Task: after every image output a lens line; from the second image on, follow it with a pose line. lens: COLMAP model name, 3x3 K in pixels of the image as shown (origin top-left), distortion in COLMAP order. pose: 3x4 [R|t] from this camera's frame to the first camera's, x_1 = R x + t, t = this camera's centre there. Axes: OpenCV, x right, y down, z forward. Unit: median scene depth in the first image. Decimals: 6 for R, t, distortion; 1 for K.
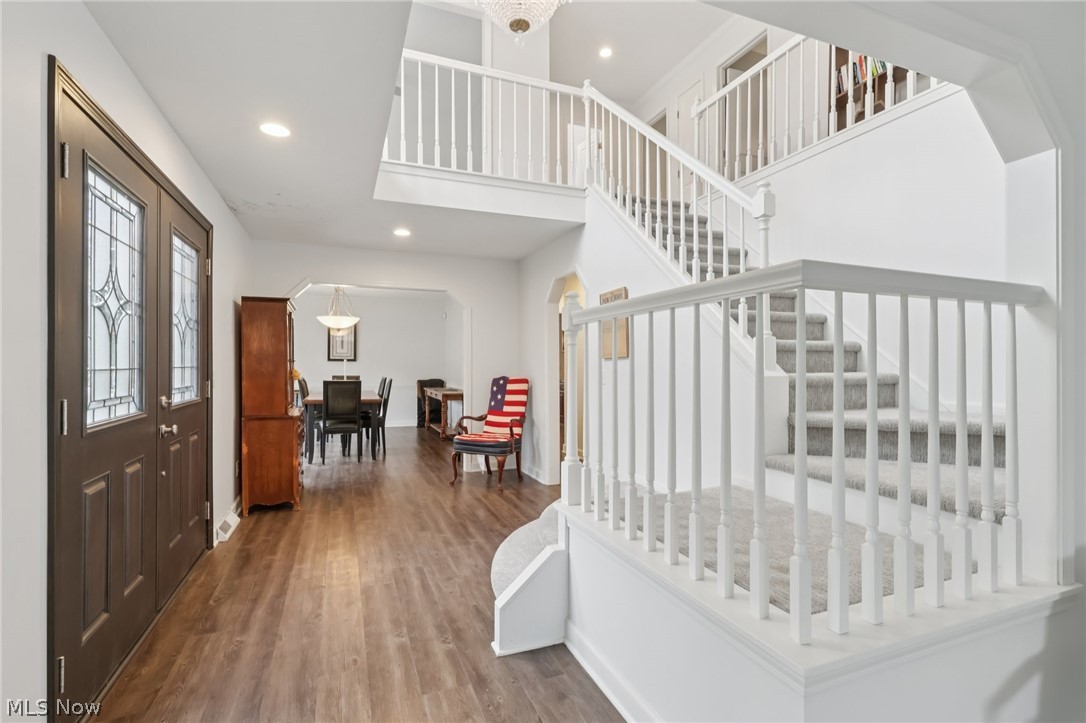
lens RADIAL K [[510.2, 0, 543.4], [0, 510.2, 358.9], [0, 0, 1]] dist [-0.000513, 0.001038]
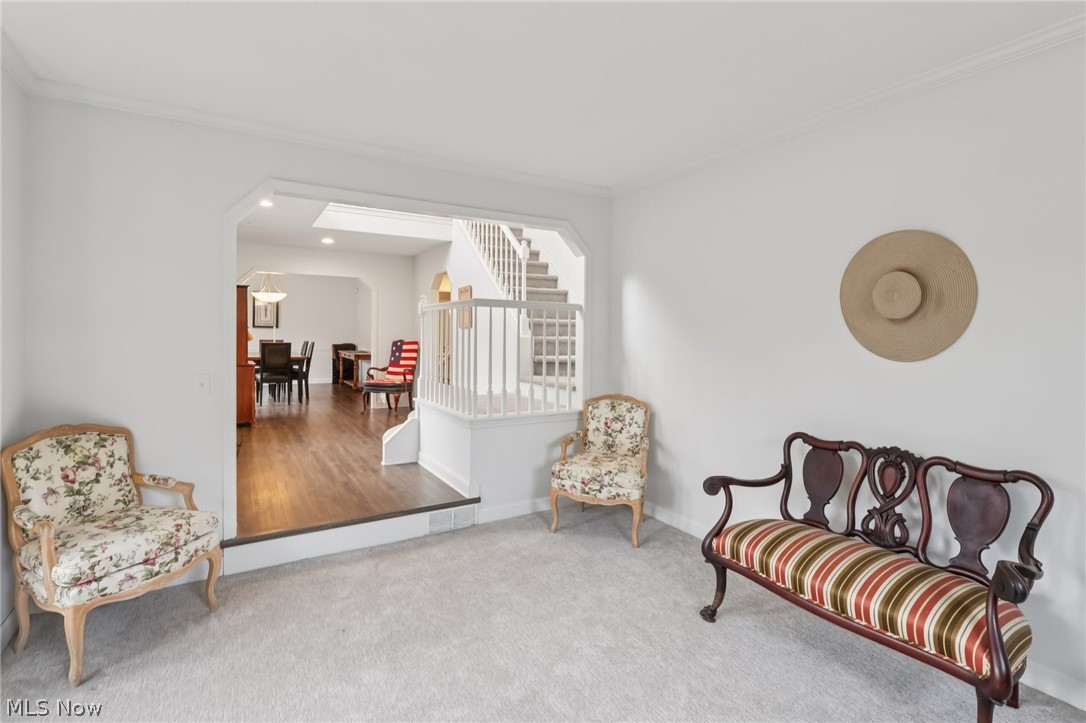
lens RADIAL K [[510.2, 0, 536.0], [0, 510.2, 333.4], [0, 0, 1]] dist [-0.000513, 0.001038]
pose [[0.988735, 0.007259, 0.149502, 0.082597], [-0.008955, 0.999903, 0.010674, -0.001818], [-0.149410, -0.011893, 0.988704, -0.458164]]
